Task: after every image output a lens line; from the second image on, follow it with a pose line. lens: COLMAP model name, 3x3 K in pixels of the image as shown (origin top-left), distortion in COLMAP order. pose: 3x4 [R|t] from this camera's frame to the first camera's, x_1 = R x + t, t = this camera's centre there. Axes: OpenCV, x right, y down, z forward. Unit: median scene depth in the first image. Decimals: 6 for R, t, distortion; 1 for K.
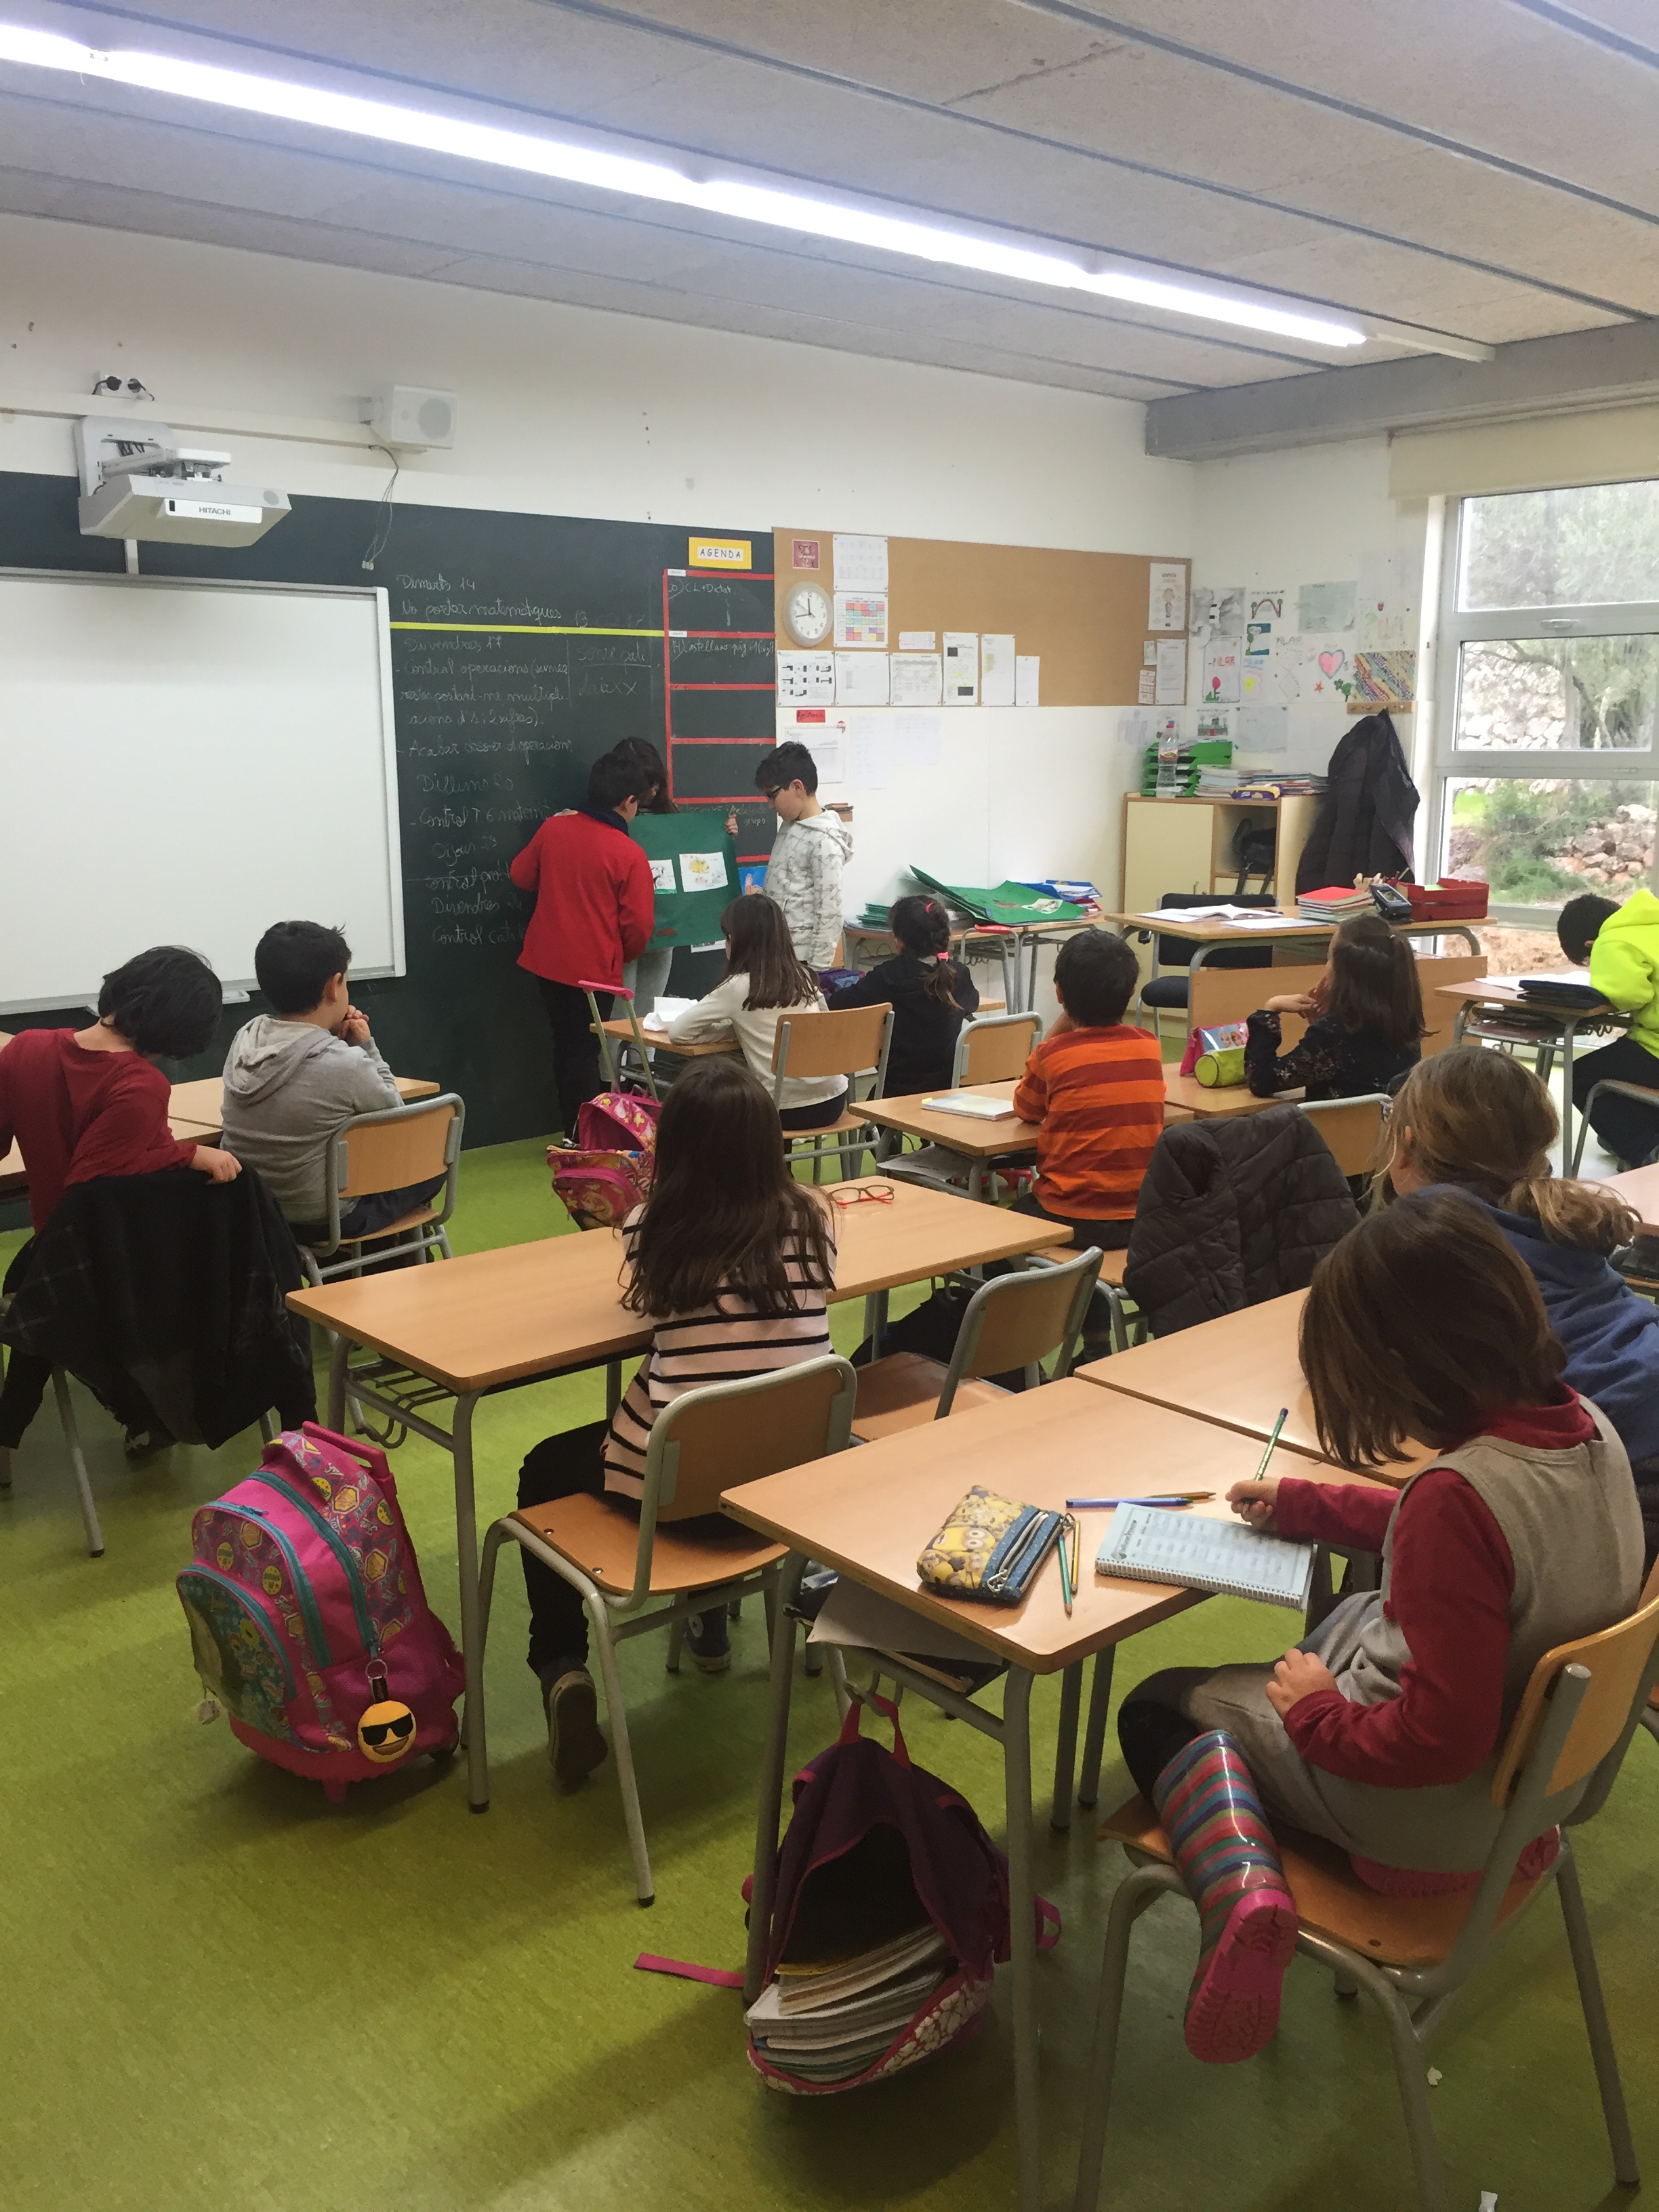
lens RADIAL K [[1917.6, 0, 851.0], [0, 1917.6, 1105.2], [0, 0, 1]] dist [0.075707, -0.114997]
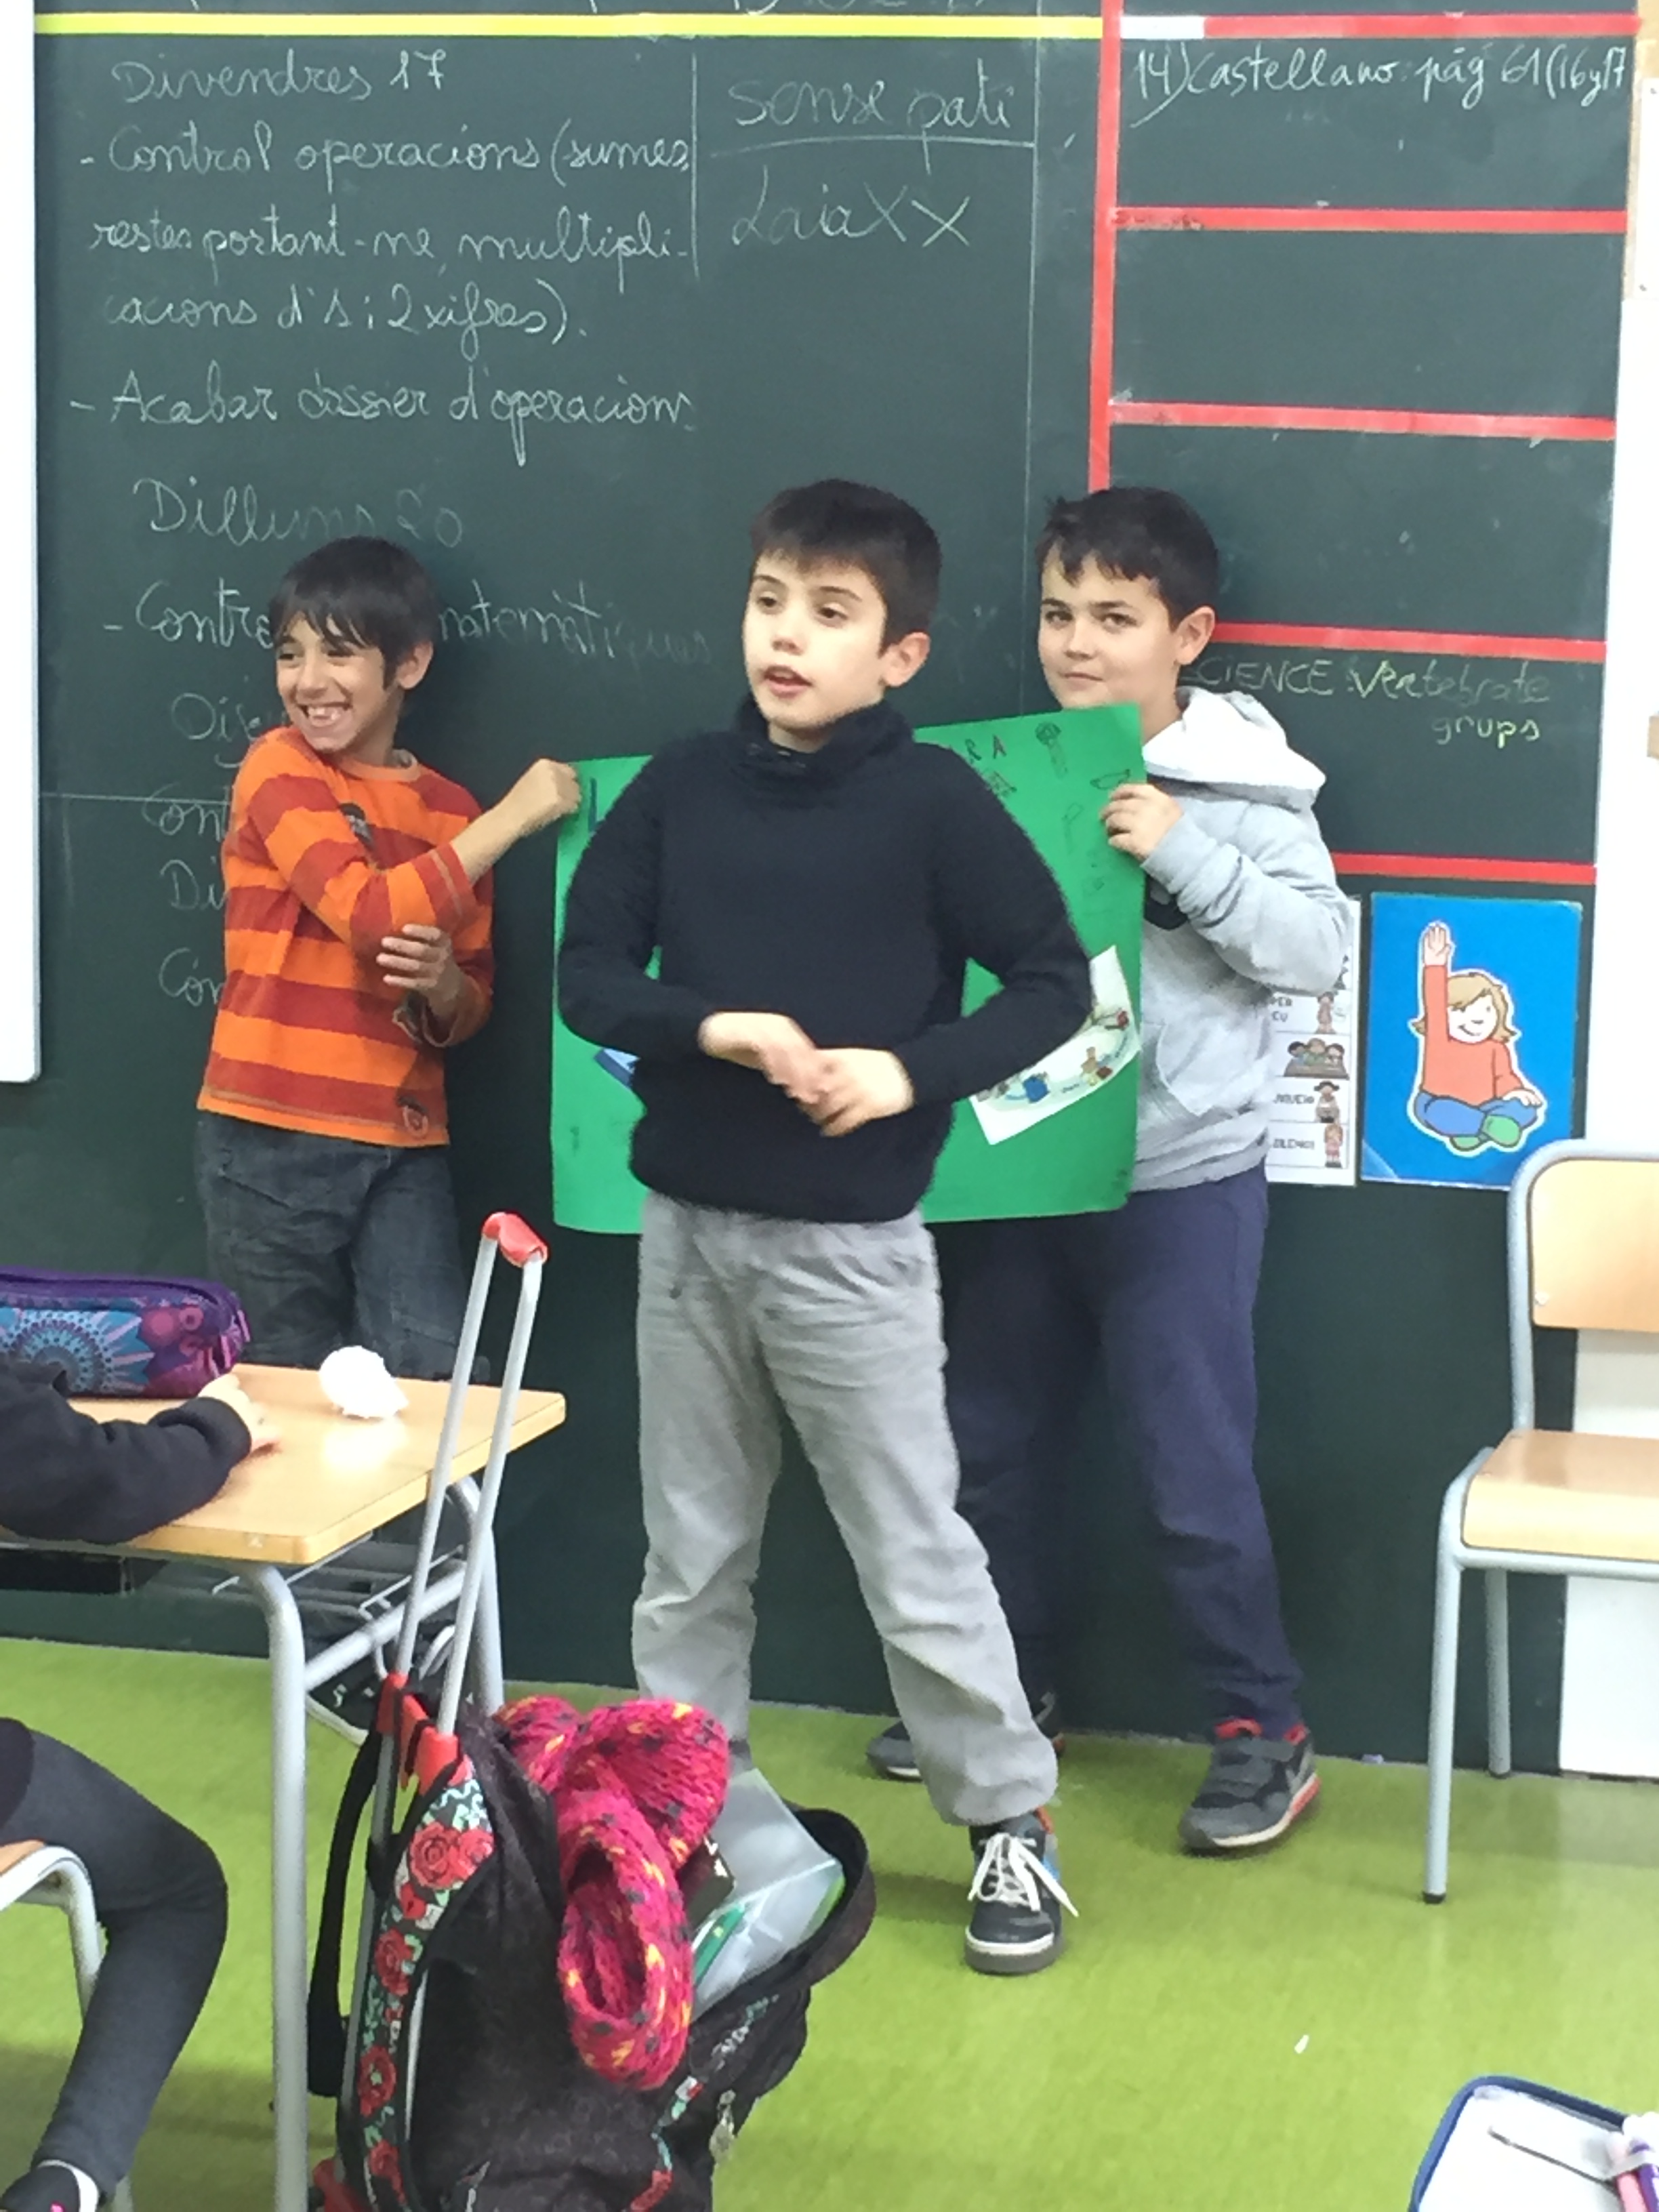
lens RADIAL K [[5173.0, 0, 831.9], [0, 5173.0, 1090.6], [0, 0, 1]] dist [0.045482, 0.000000]
pose [[0.533218, 0.142604, -0.833872, 0.544559], [-0.191468, 0.980456, 0.045238, -0.125775], [0.824026, 0.135538, 0.550101, 0.600445]]
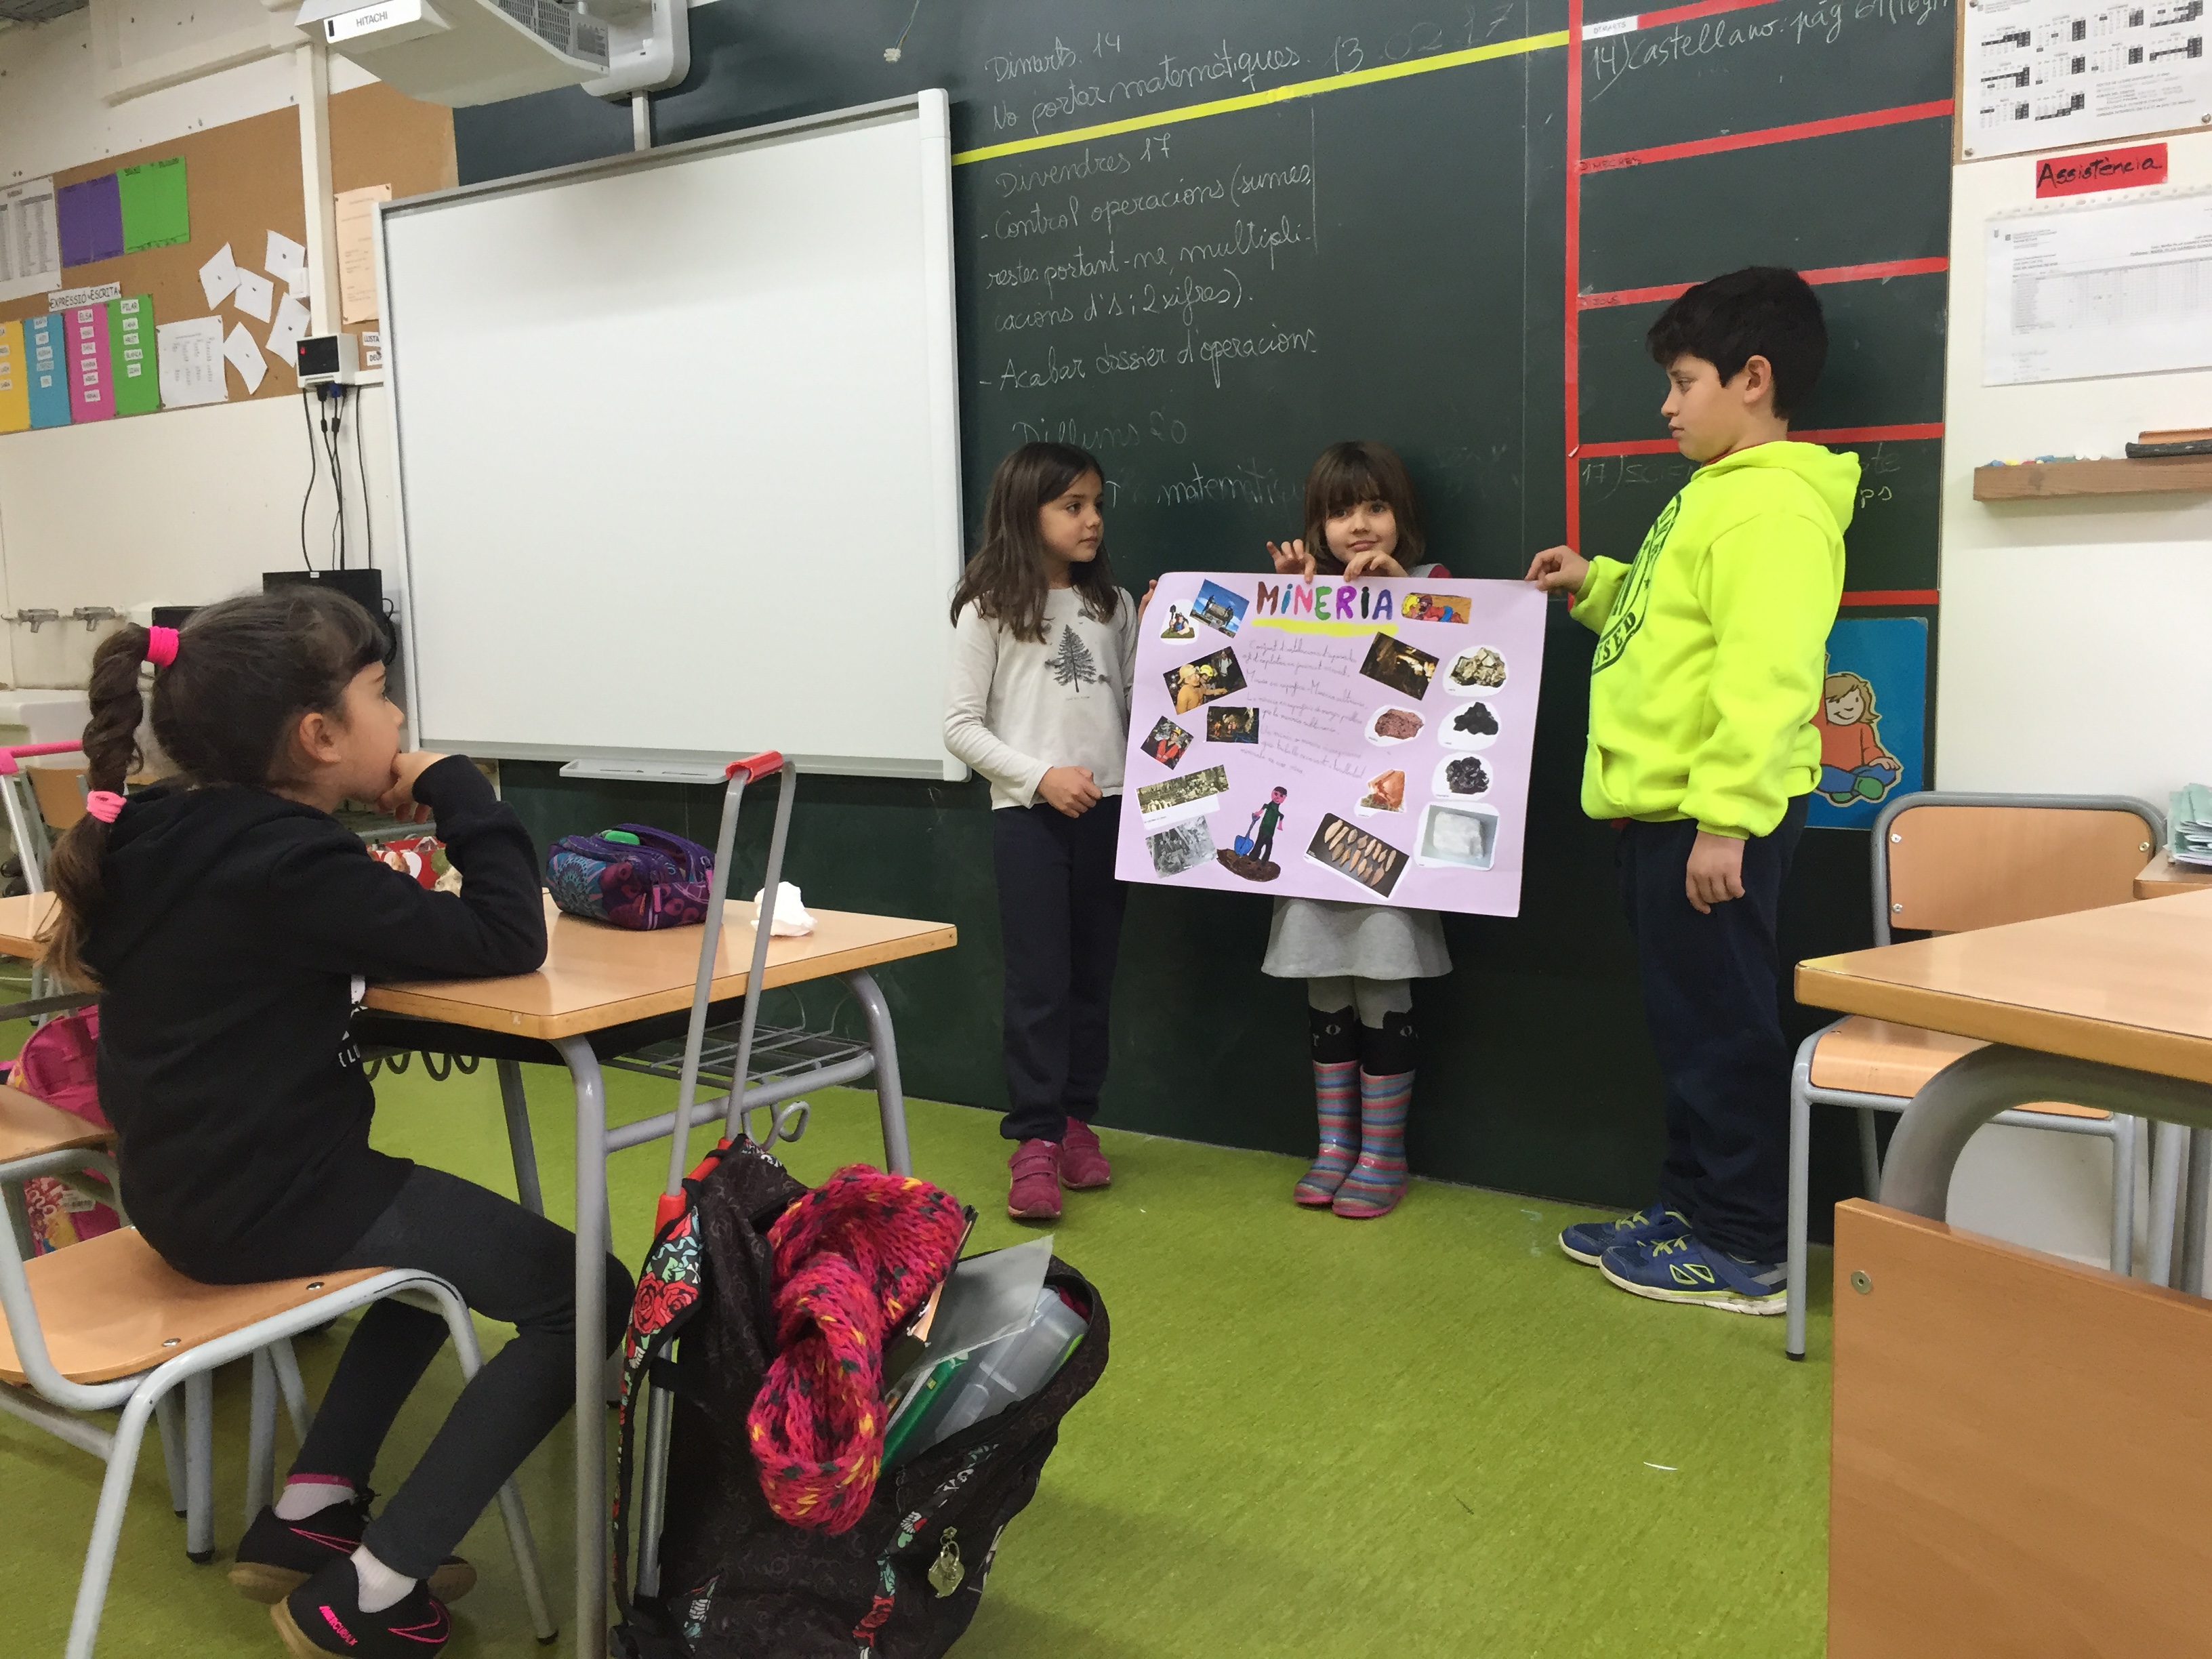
lens RADIAL K [[1917.6, 0, 1096.6], [0, 1917.6, 825.3], [0, 0, 1]] dist [0.075707, -0.114997]
pose [[0.213737, 0.104400, -0.971297, 0.306713], [-0.177427, 0.981885, 0.066495, -0.094553], [0.960644, 0.158122, 0.228388, 0.868326]]
